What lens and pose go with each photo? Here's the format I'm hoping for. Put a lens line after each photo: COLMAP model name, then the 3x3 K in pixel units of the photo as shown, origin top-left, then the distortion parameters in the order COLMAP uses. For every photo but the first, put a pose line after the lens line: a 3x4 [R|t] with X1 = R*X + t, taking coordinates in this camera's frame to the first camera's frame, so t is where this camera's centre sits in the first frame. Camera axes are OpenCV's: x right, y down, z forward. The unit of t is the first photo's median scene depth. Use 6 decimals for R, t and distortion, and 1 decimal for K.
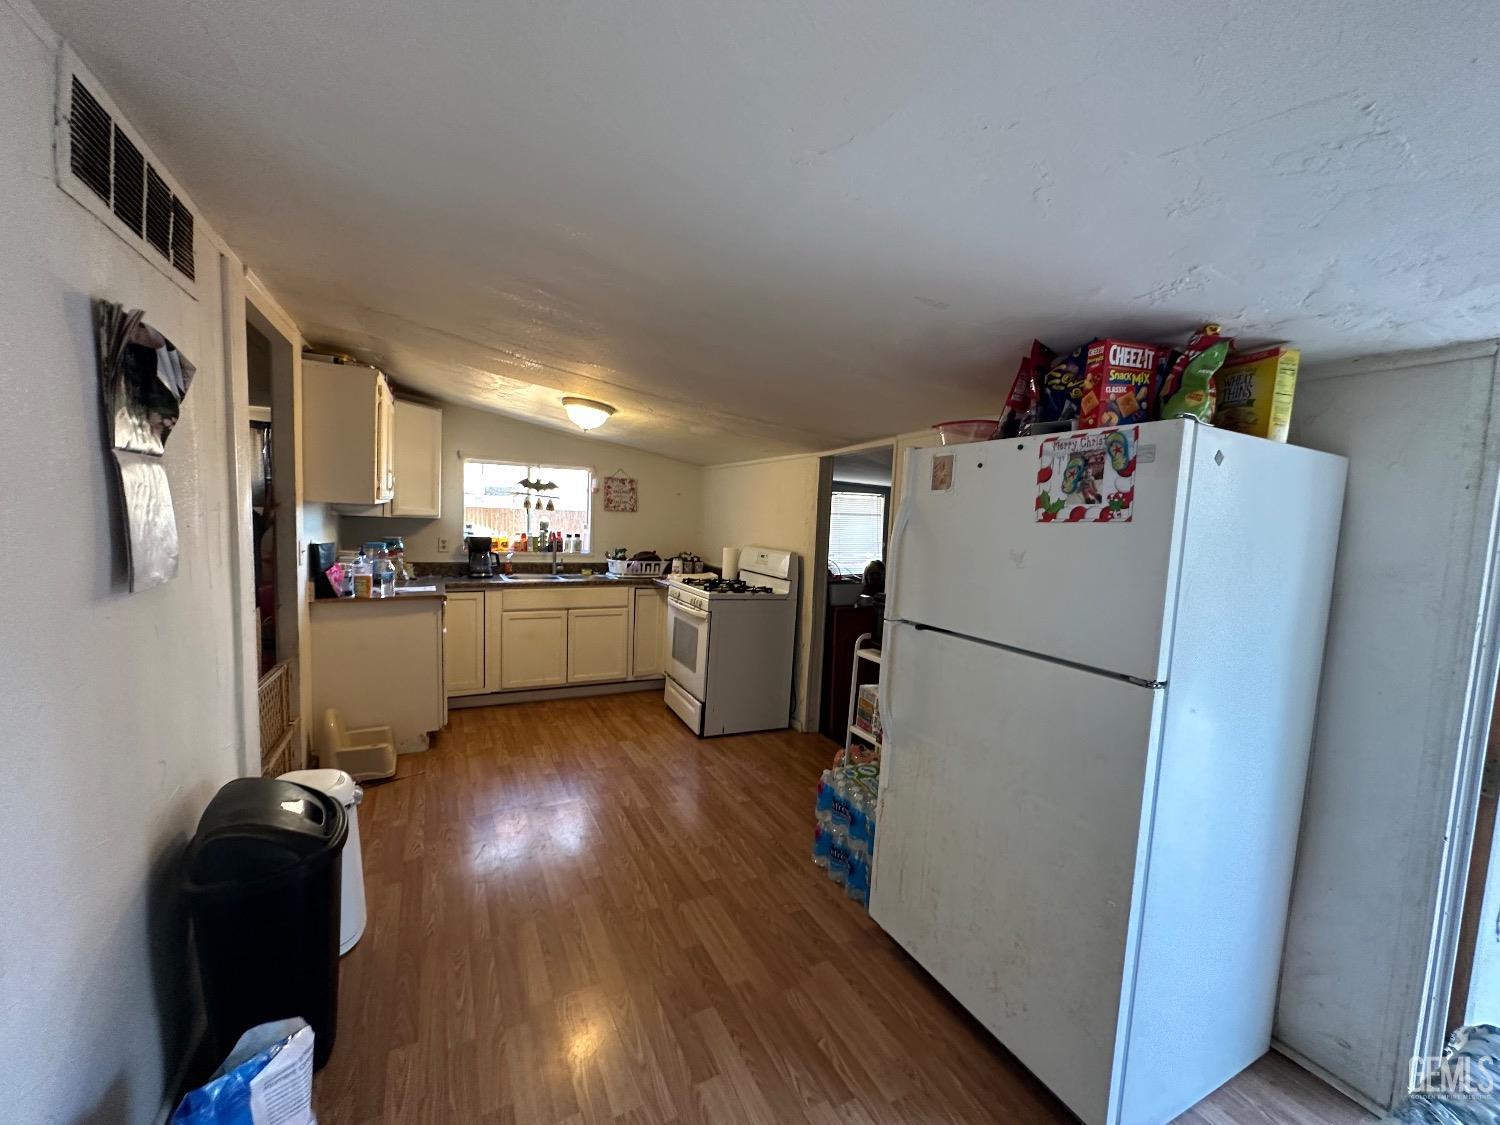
lens RADIAL K [[601.8, 0, 750.0], [0, 601.8, 562.5], [0, 0, 1]] dist [-0.001965, 0.000453]
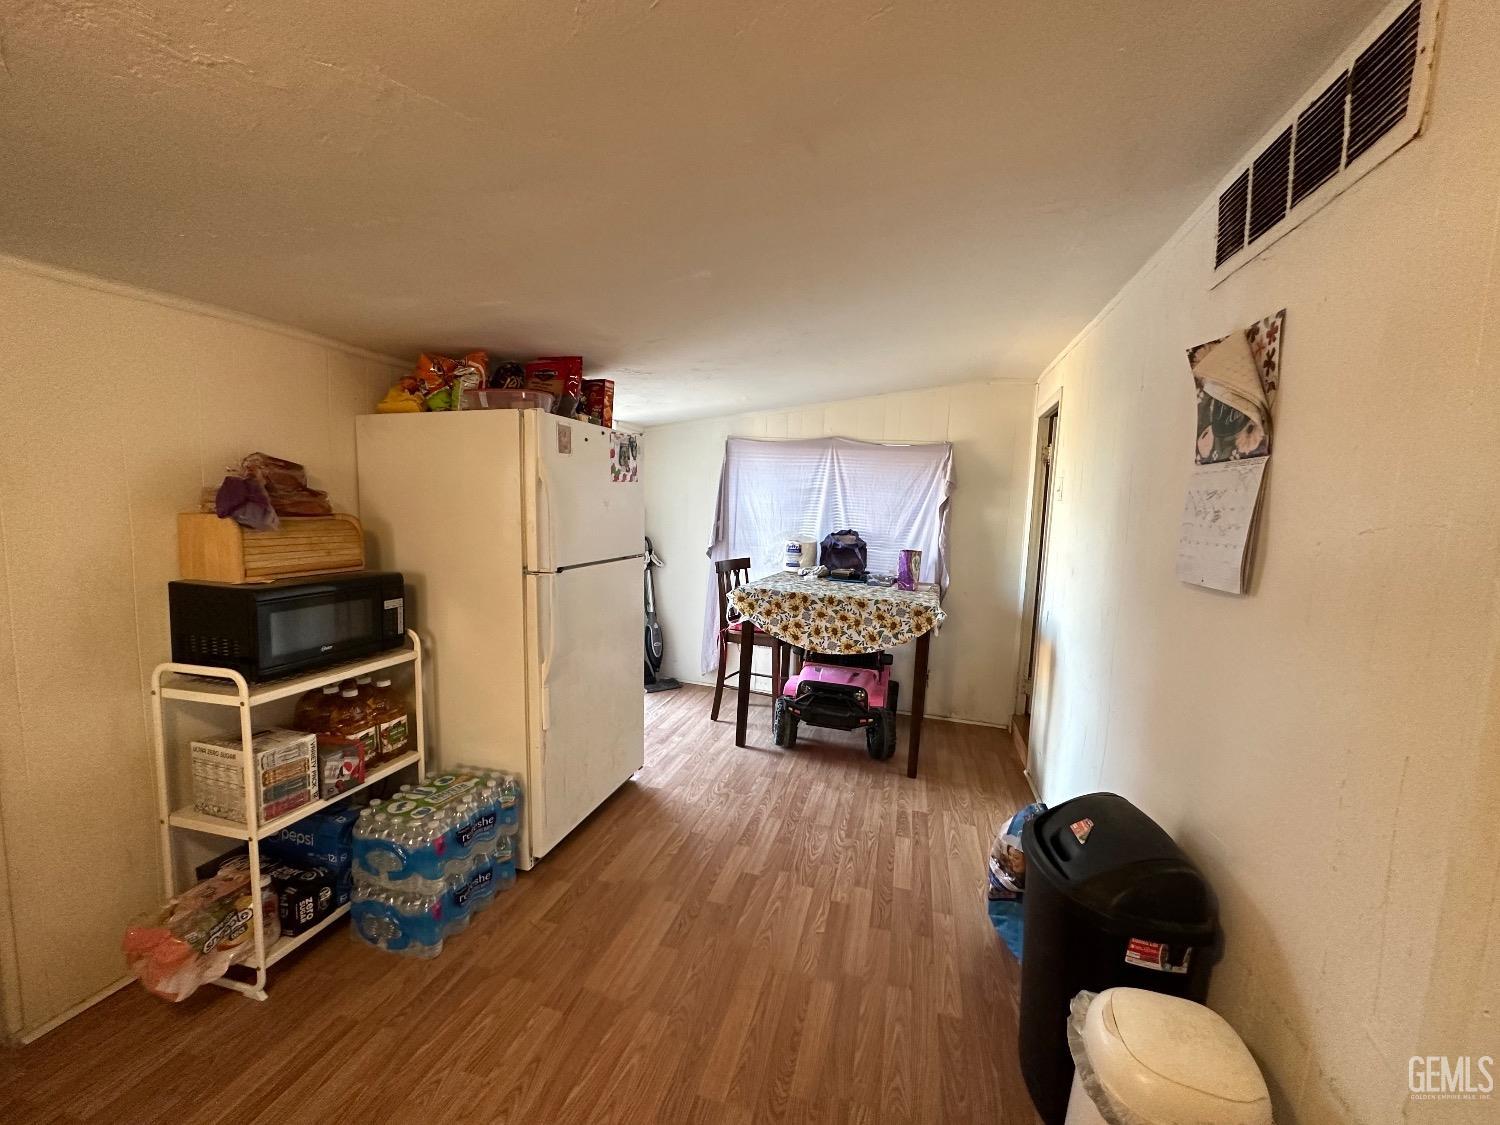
lens RADIAL K [[601.8, 0, 750.0], [0, 601.8, 562.5], [0, 0, 1]] dist [-0.001965, 0.000453]
pose [[-0.730801, -0.135003, 0.669107, -0.851075], [-0.011830, 0.982604, 0.185336, -0.143333], [-0.682488, 0.127528, -0.719685, 1.757852]]
